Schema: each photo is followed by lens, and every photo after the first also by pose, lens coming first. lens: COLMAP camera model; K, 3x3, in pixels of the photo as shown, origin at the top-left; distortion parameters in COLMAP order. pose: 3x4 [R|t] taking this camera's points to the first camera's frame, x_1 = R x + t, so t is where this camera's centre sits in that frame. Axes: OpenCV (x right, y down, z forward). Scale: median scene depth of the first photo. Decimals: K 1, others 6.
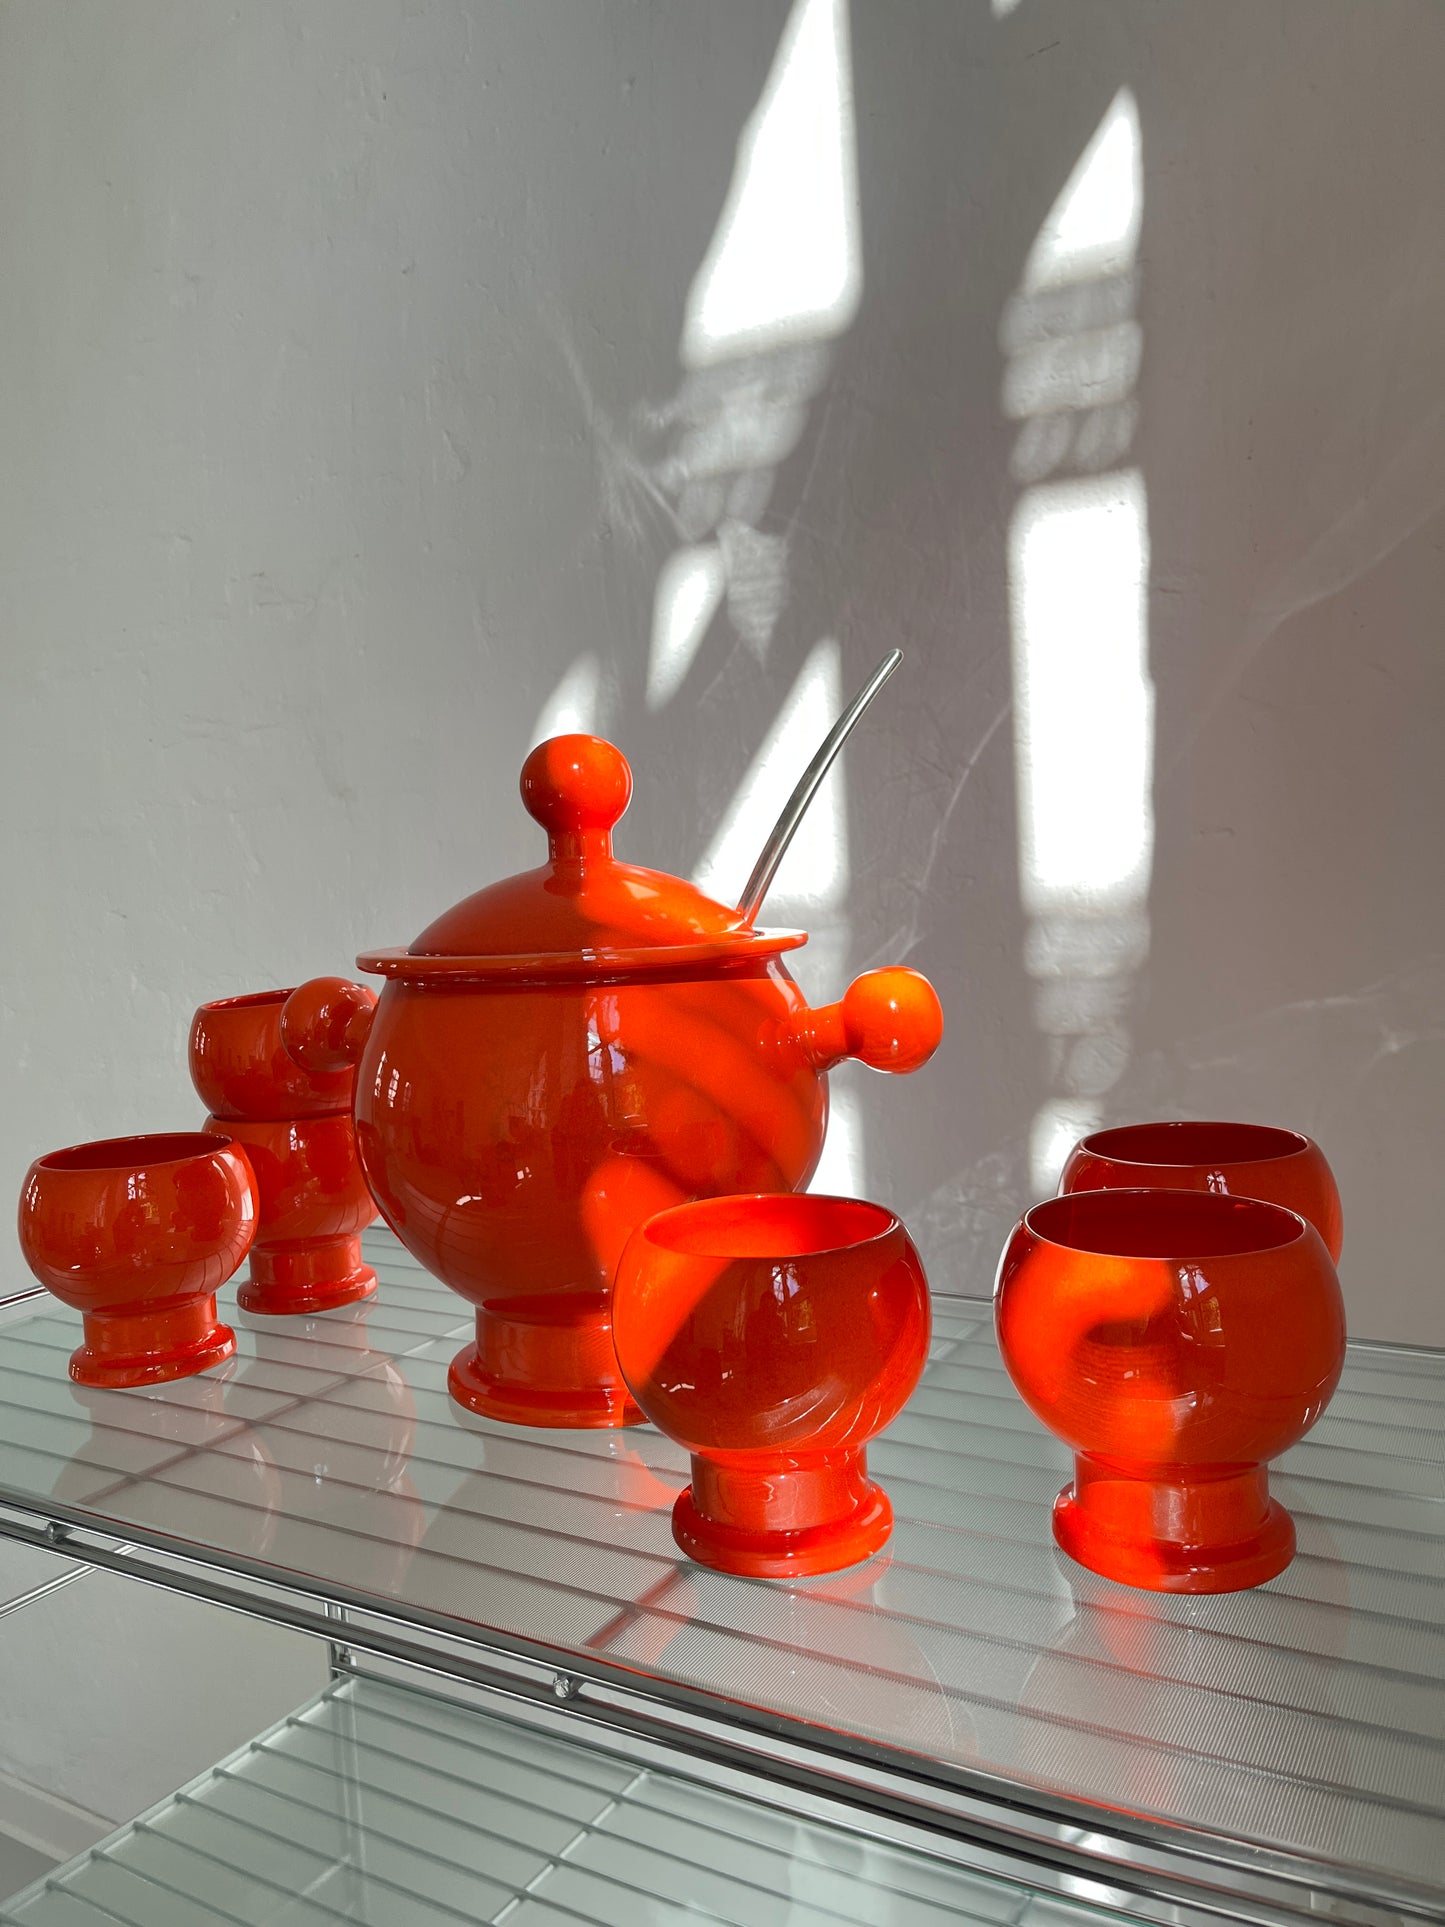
lens RADIAL K [[1491.0, 0, 720.5], [0, 1491.0, 983.7], [0, 0, 1]] dist [0.043125, -0.054830]
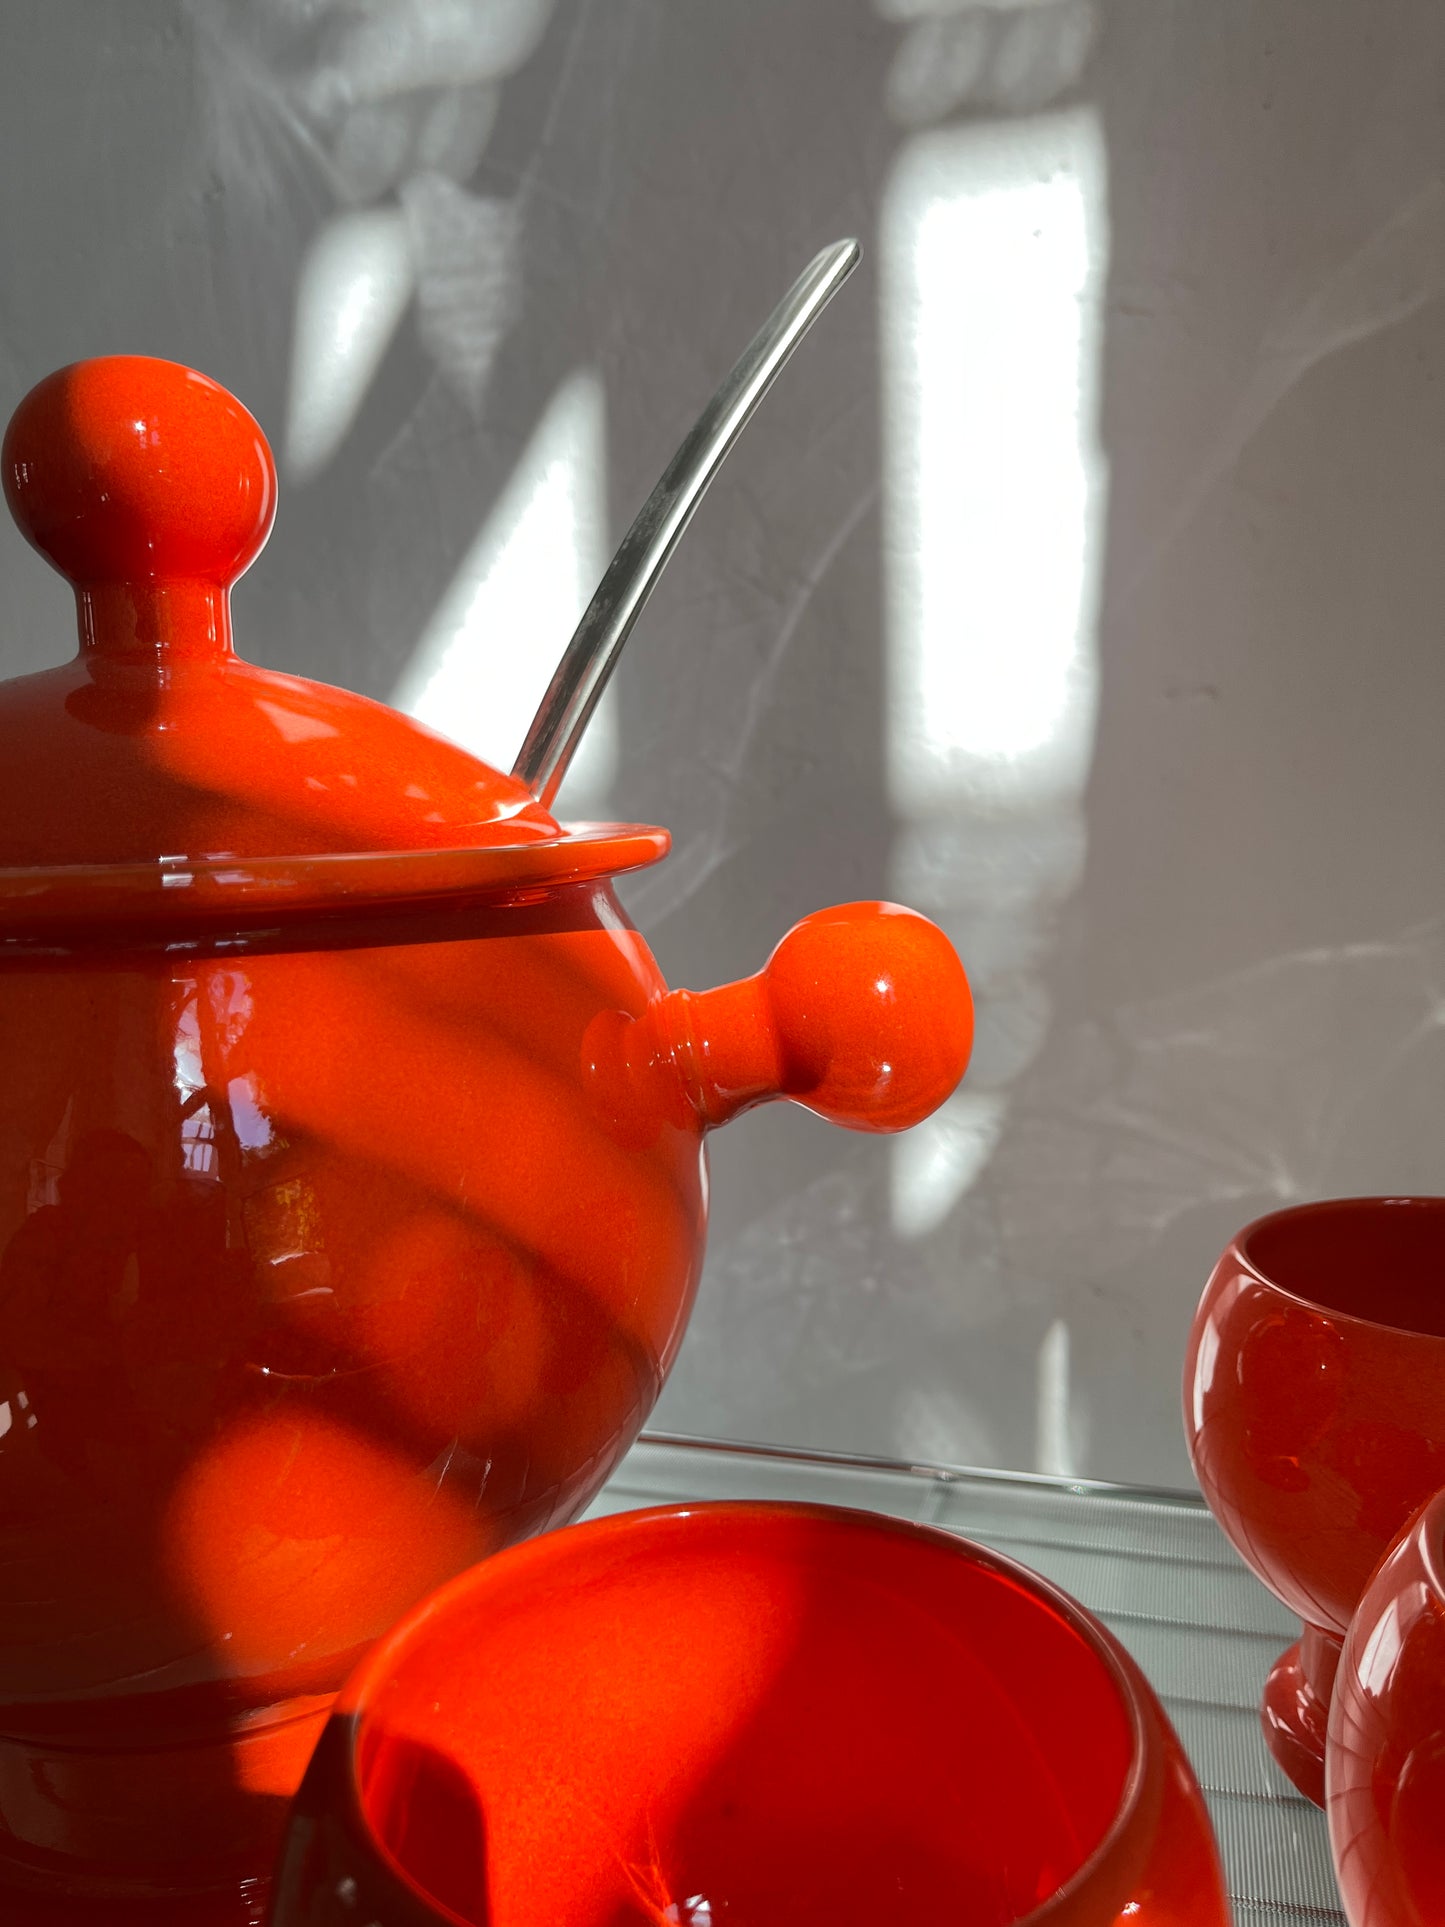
lens RADIAL K [[1491.0, 0, 714.4], [0, 1491.0, 982.8], [0, 0, 1]] dist [0.043125, -0.054830]
pose [[0.971694, -0.007685, 0.236120, -0.028991], [-0.004856, 0.998610, 0.052487, -0.007350], [-0.236195, -0.052148, 0.970305, 0.389398]]
